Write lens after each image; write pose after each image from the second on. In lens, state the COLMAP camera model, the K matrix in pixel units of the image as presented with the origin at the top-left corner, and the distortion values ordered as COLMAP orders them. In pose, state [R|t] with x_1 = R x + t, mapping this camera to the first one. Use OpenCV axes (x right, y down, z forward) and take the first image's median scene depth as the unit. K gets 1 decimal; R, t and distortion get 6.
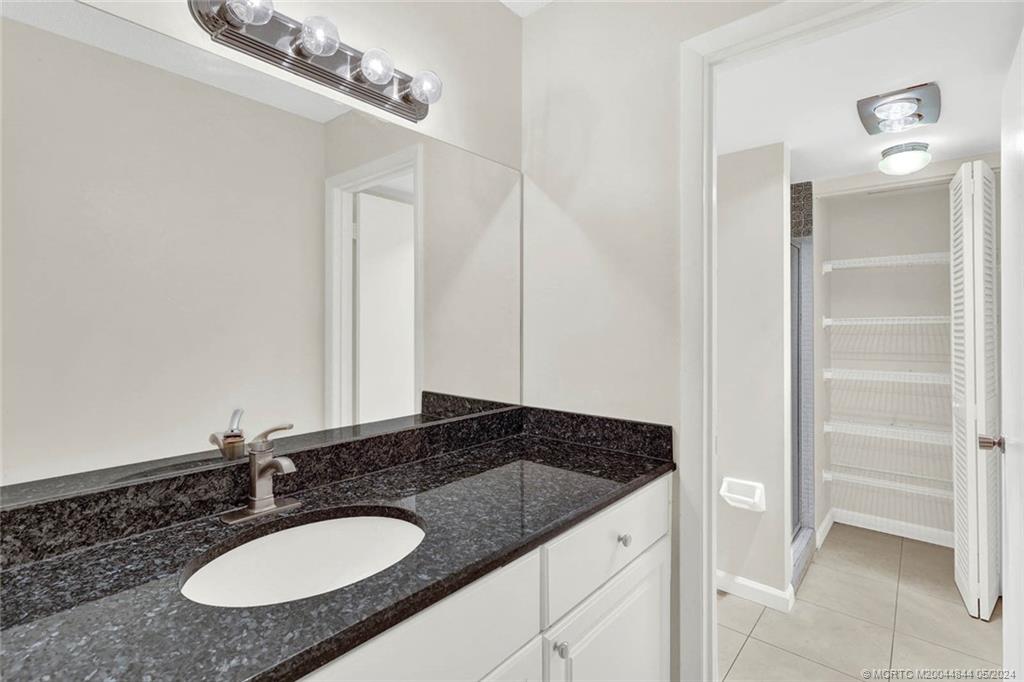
lens RADIAL K [[485.8, 0, 513.8], [0, 485.8, 328.0], [0, 0, 1]] dist [-0.000844, 0.000593]
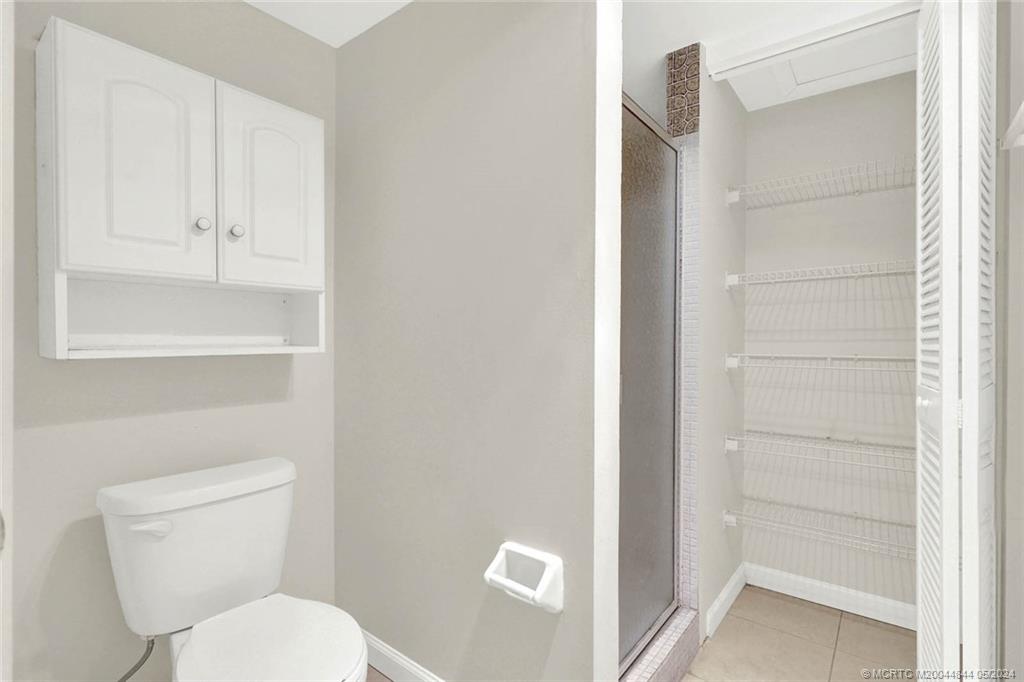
lens RADIAL K [[492.2, 0, 510.5], [0, 492.2, 349.5], [0, 0, 1]] dist [-0.004882, -0.001552]
pose [[0.999203, -0.003888, 0.039739, 0.350826], [0.003285, 0.999878, 0.015239, 0.073256], [-0.039793, -0.015096, 0.999094, 0.386807]]
